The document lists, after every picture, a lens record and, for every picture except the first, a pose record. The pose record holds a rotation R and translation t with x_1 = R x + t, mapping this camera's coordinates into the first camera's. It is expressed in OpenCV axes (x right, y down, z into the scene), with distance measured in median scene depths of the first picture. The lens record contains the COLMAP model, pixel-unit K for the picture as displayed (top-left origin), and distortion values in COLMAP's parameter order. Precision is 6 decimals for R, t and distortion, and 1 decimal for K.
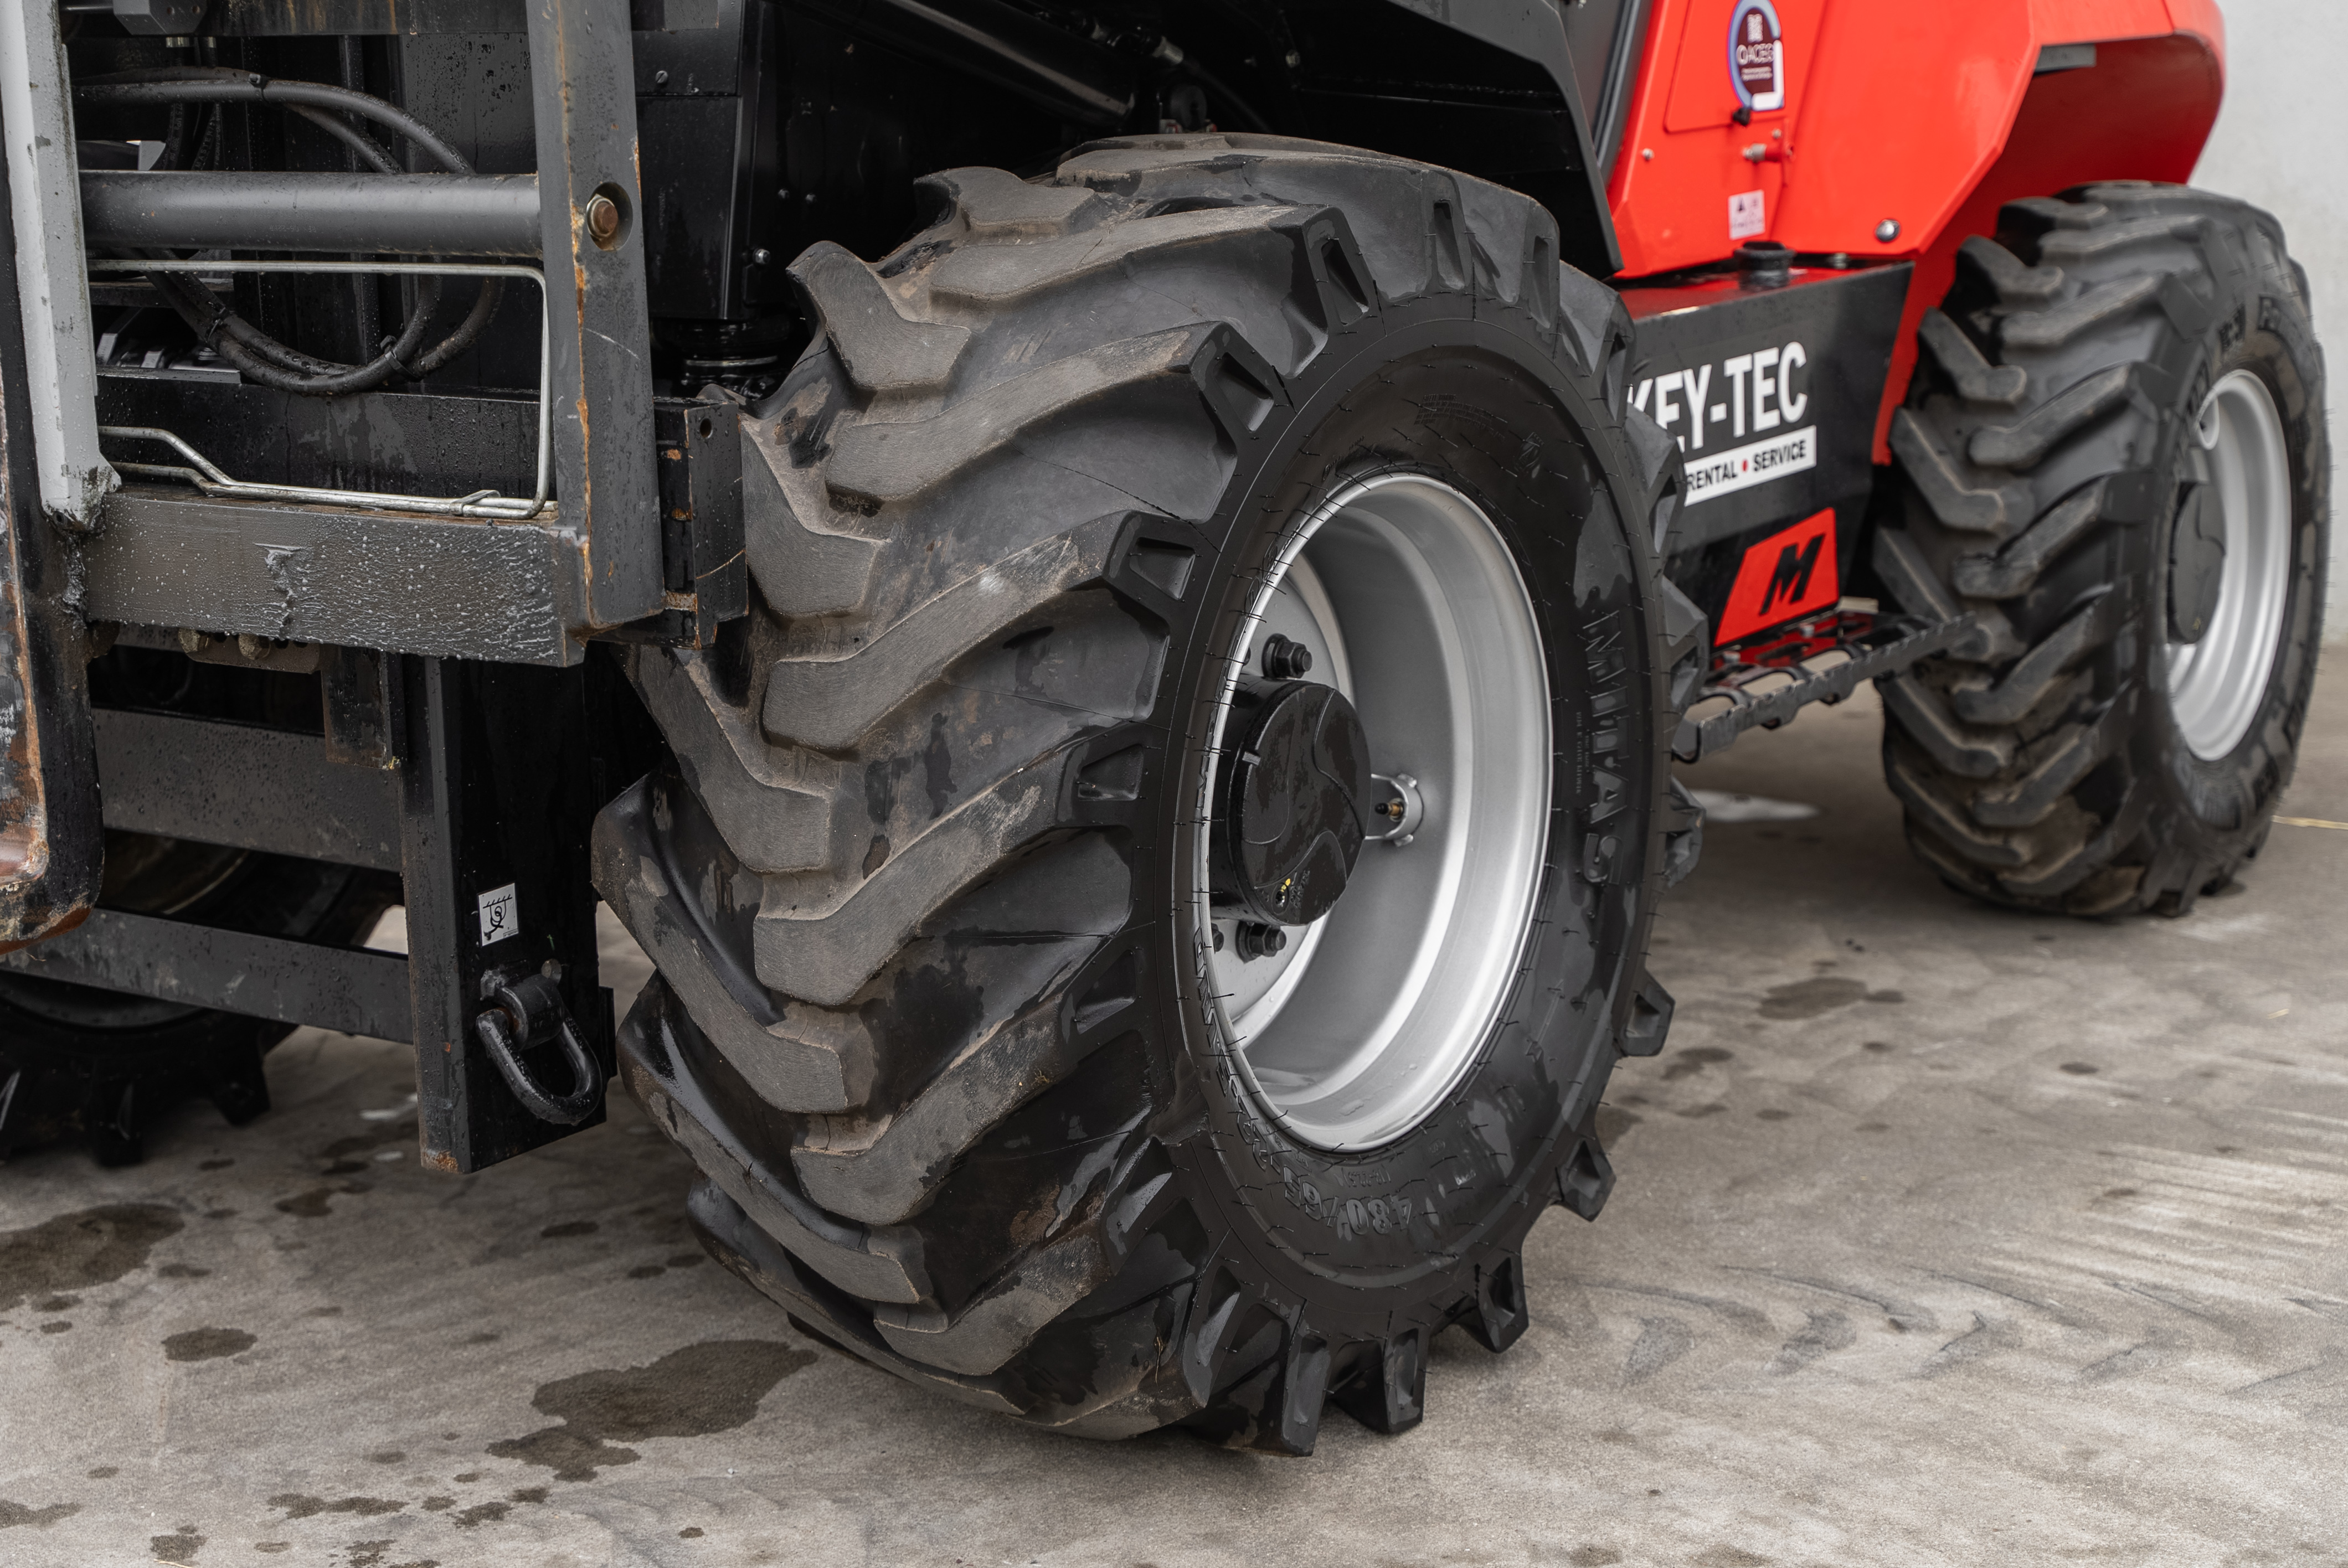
lens RADIAL K [[3952.0, 0, 1174.0], [0, 3952.0, 784.0], [0, 0, 1]] dist [-0.001964, -0.038450]
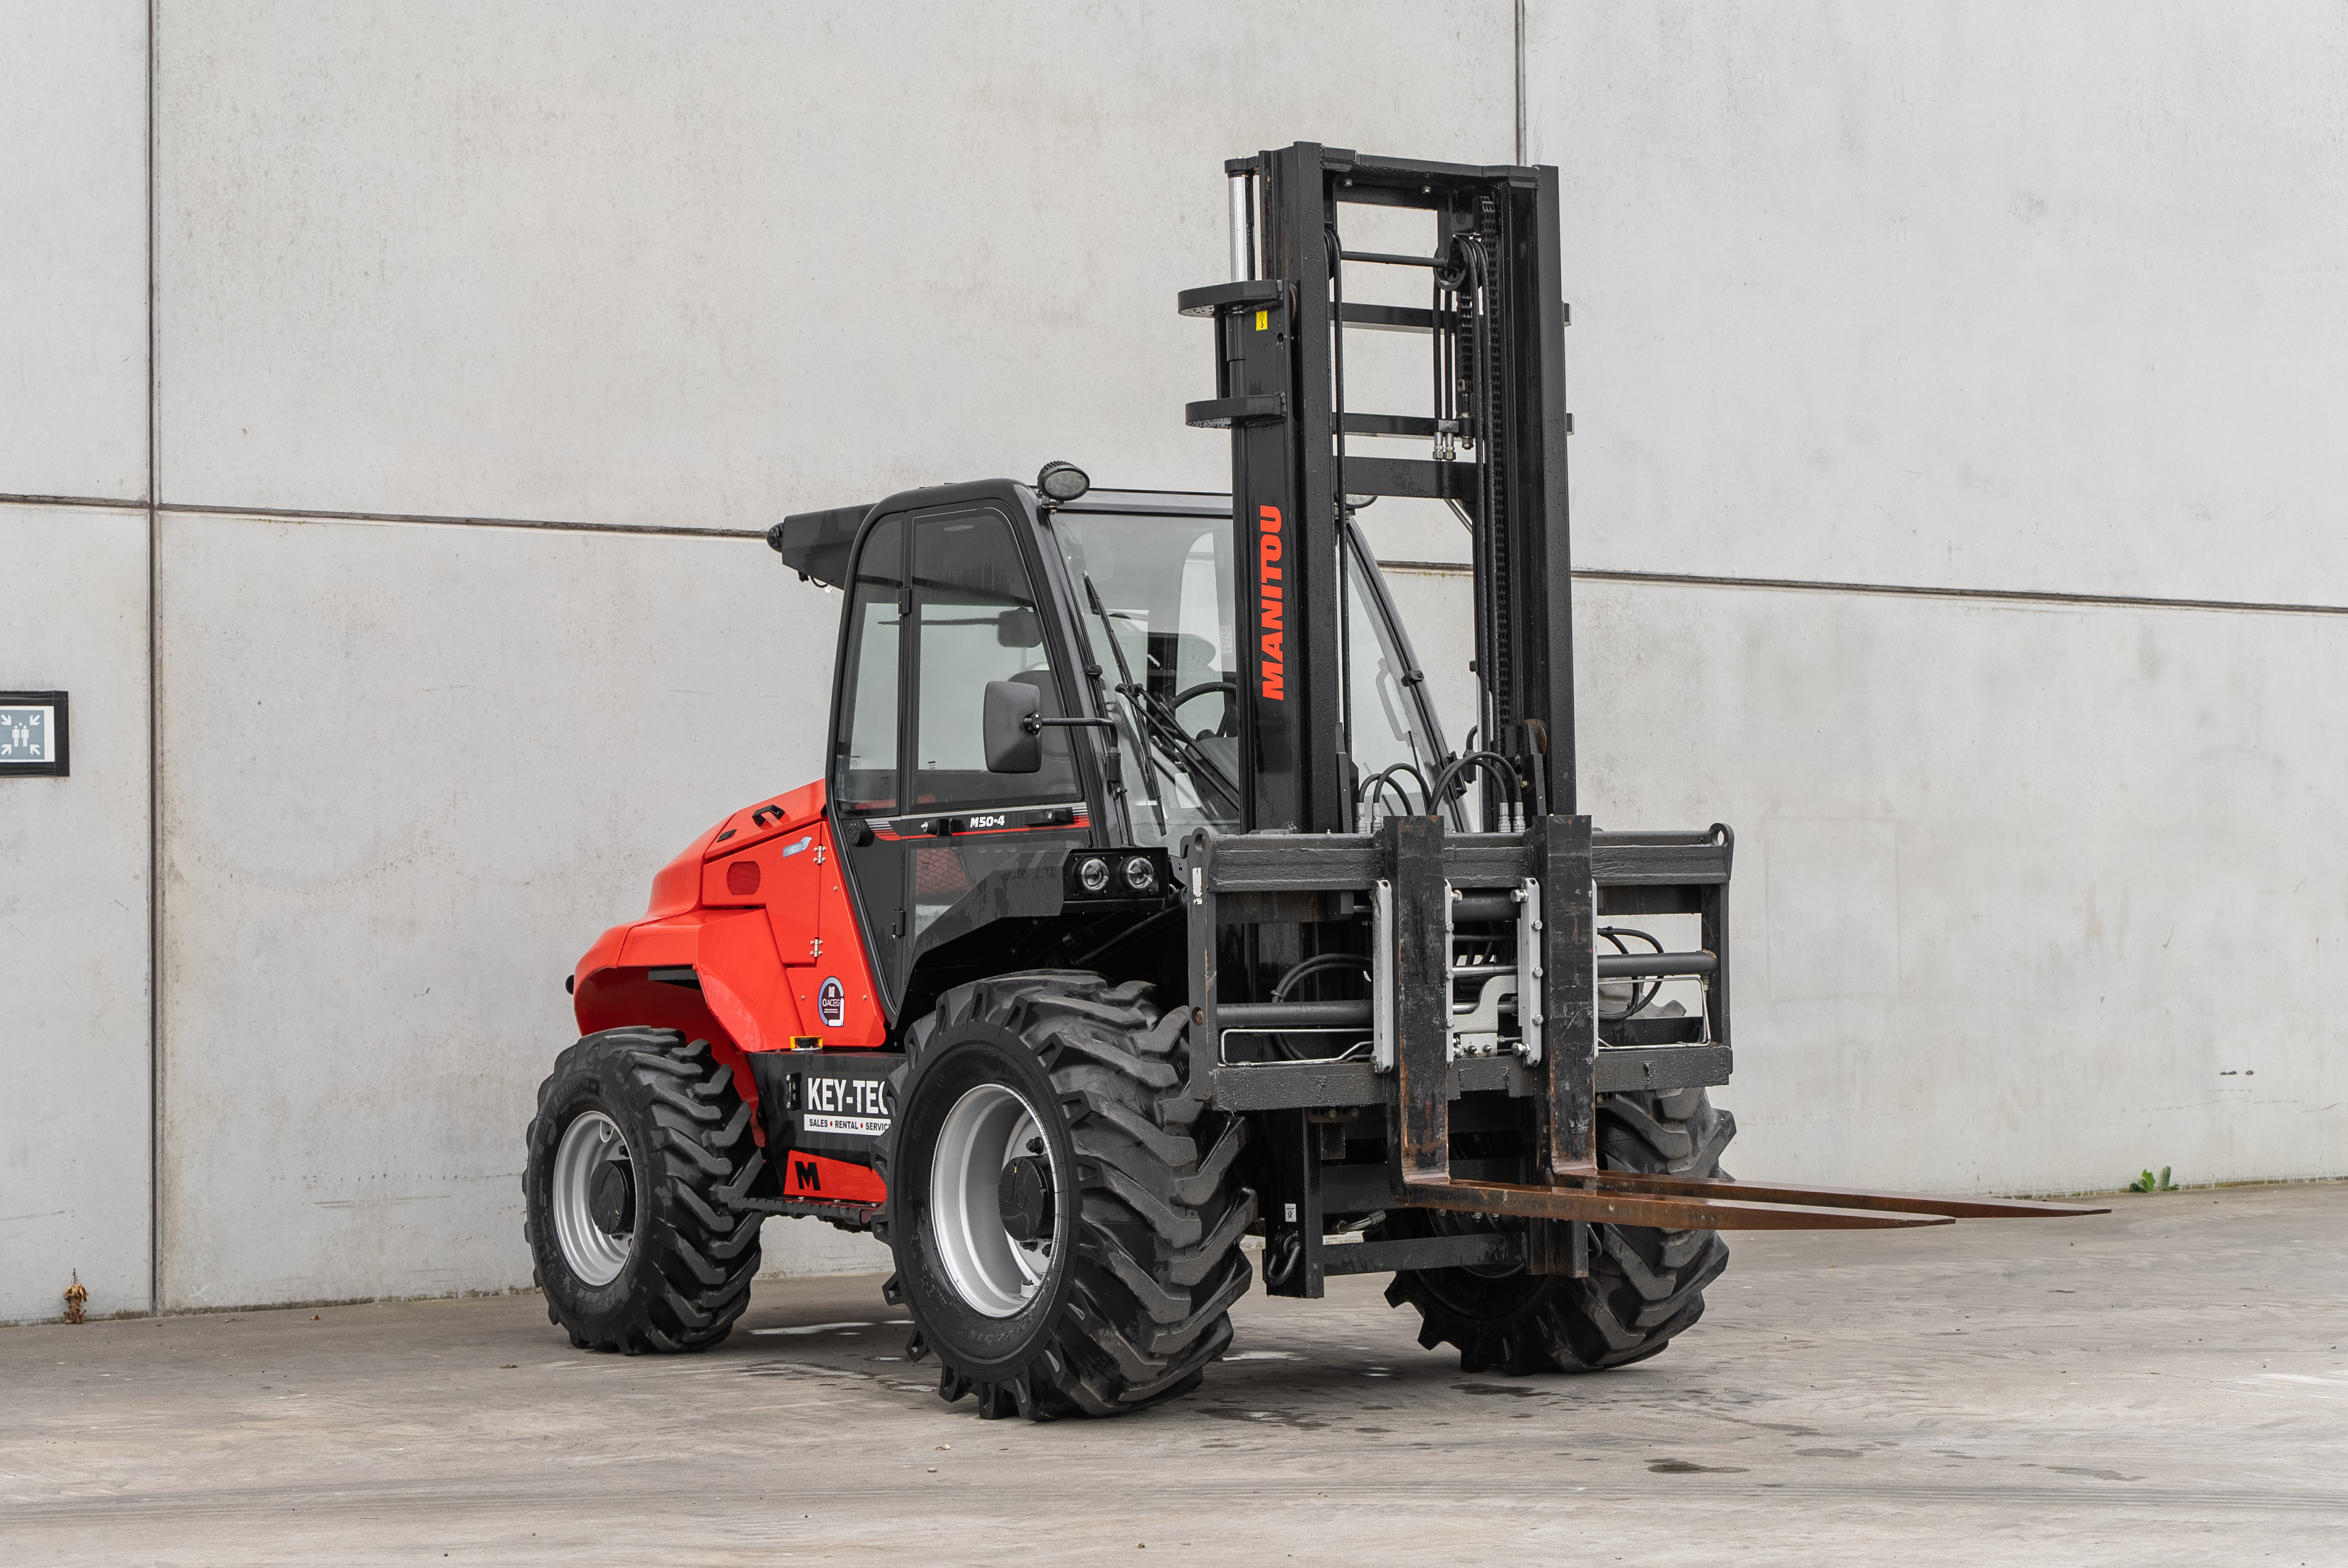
lens RADIAL K [[4536.1, 0, 1174.0], [0, 4536.1, 784.0], [0, 0, 1]] dist [-0.014431, 0.121992]
pose [[0.360591, 0.042647, 0.931748, -3.835796], [0.206392, 0.970542, -0.124297, 0.104175], [-0.909602, 0.237126, 0.341167, -0.016370]]
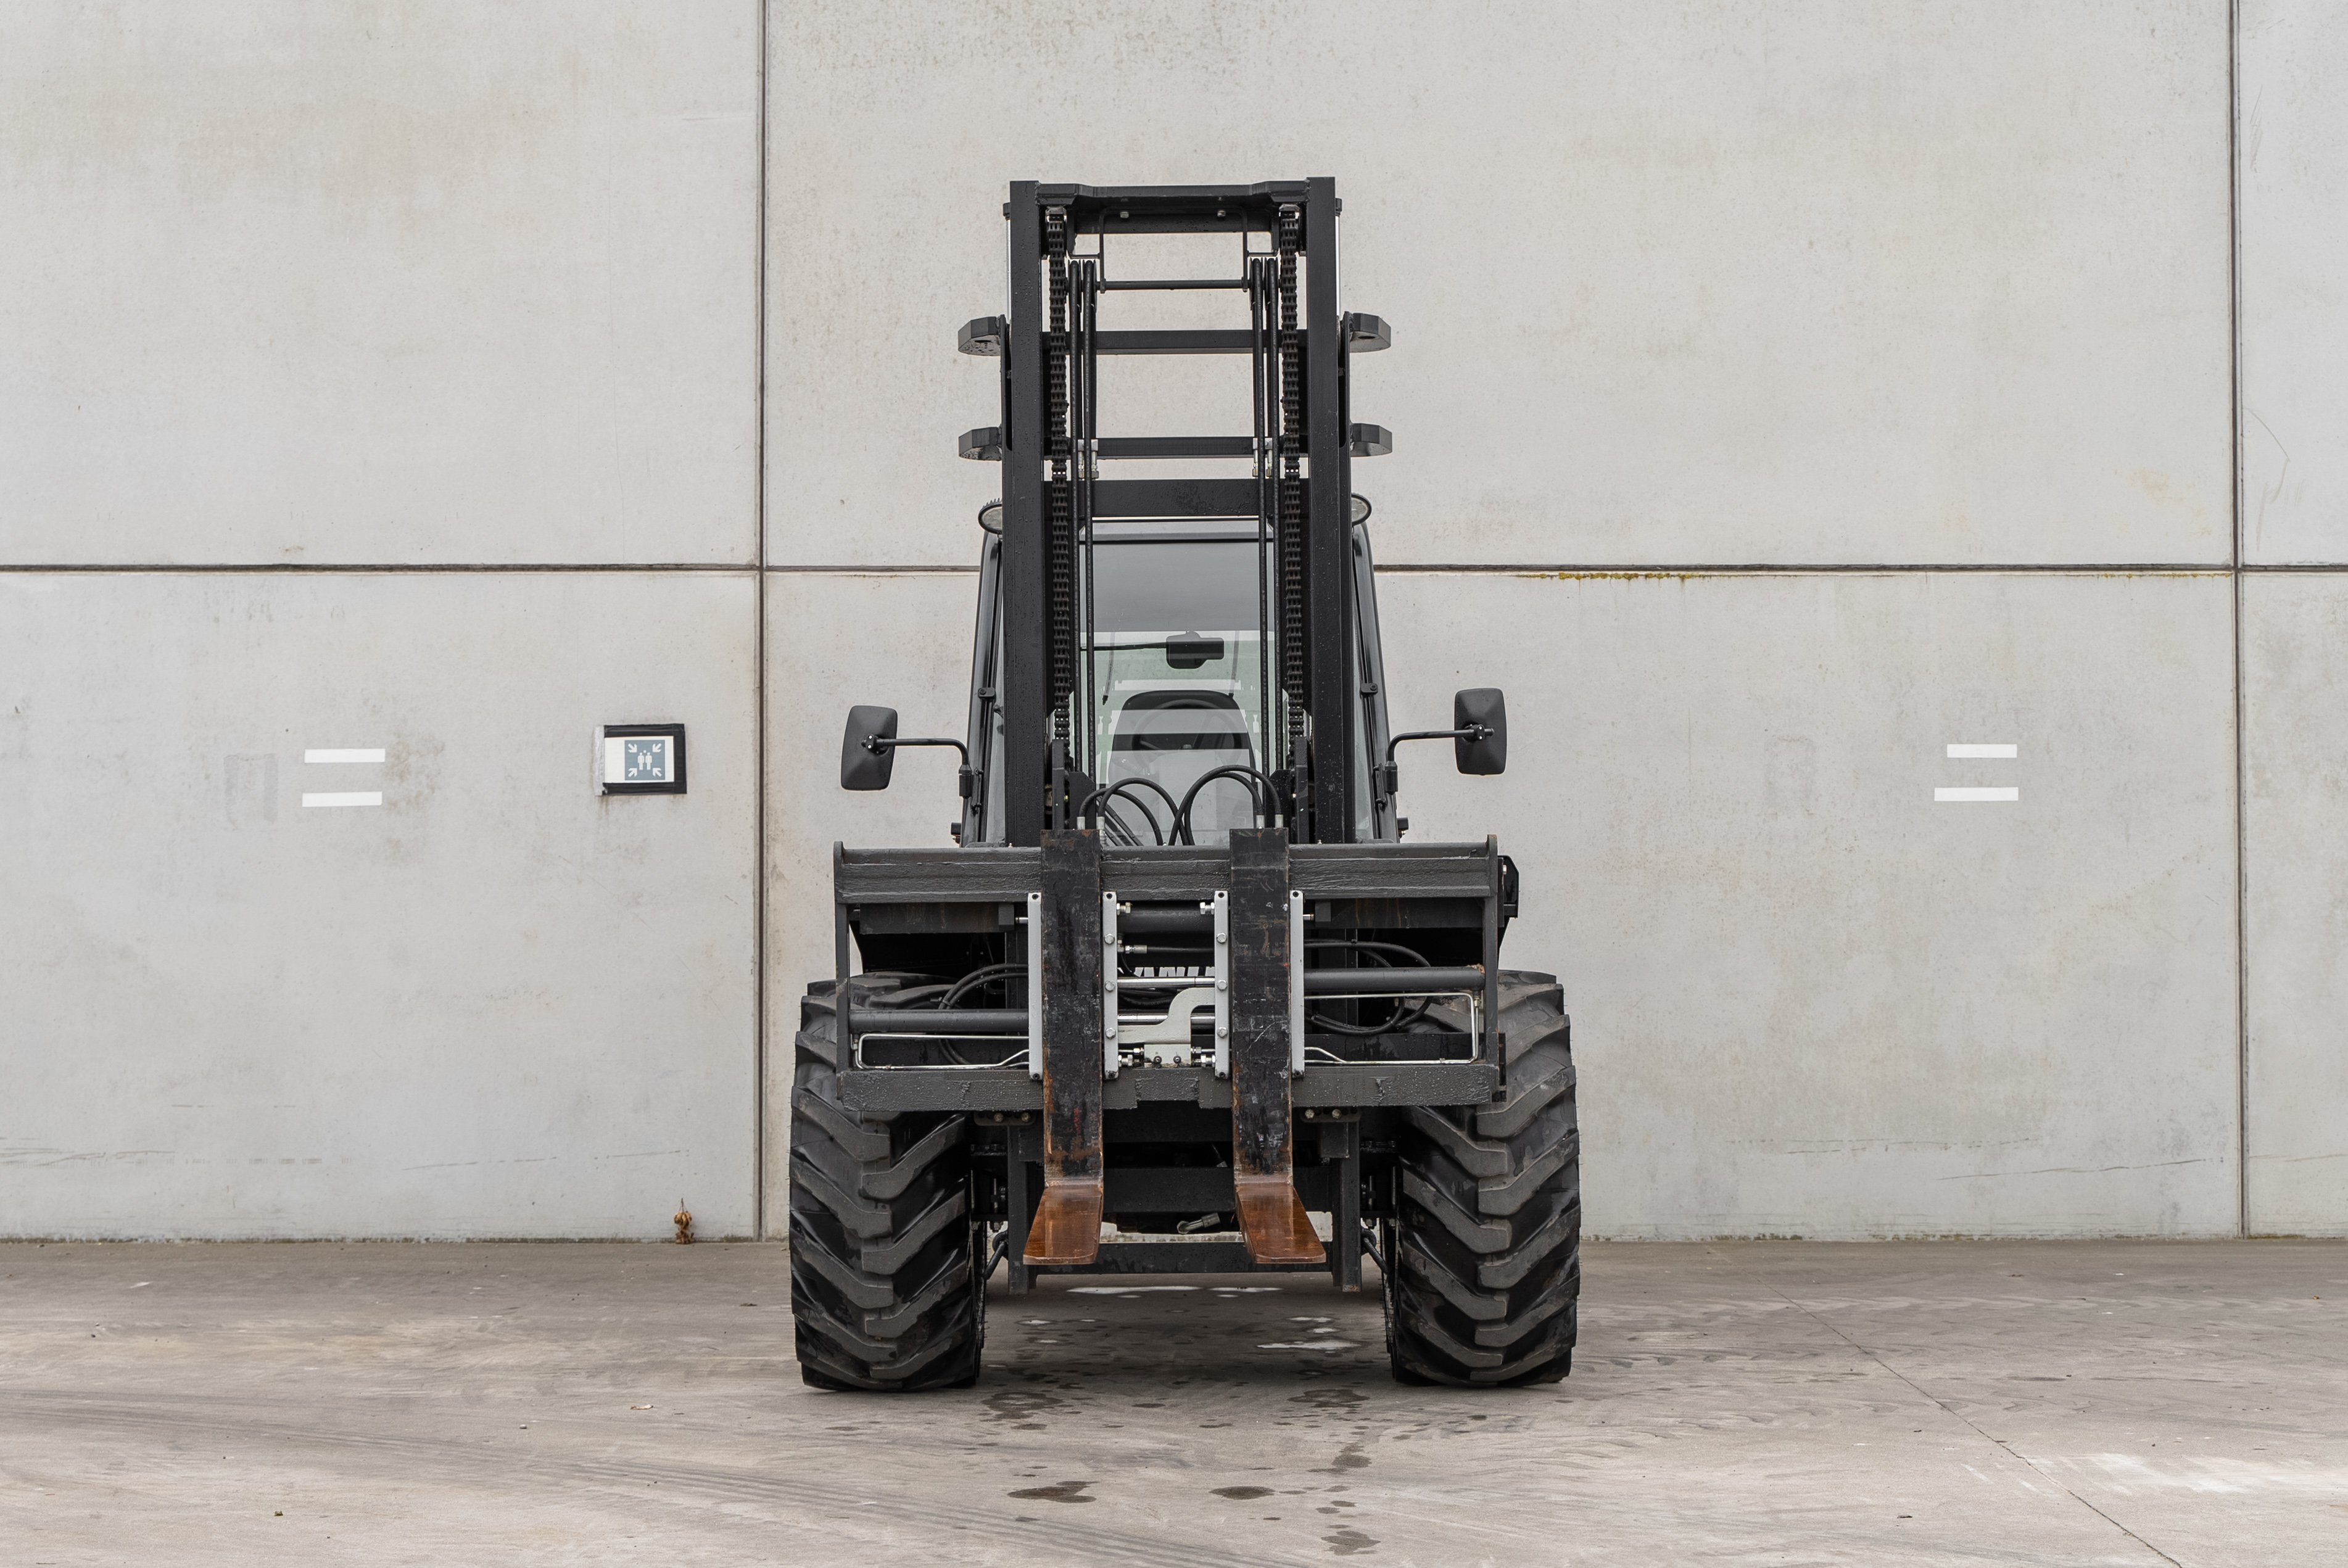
lens RADIAL K [[3731.2, 0, 1174.0], [0, 3731.2, 784.0], [0, 0, 1]] dist [-0.008452, -0.010787]
pose [[0.830338, 0.035368, 0.556137, -2.040626], [0.107250, 0.969184, -0.221766, 0.363738], [-0.546843, 0.243786, 0.800957, -1.428303]]
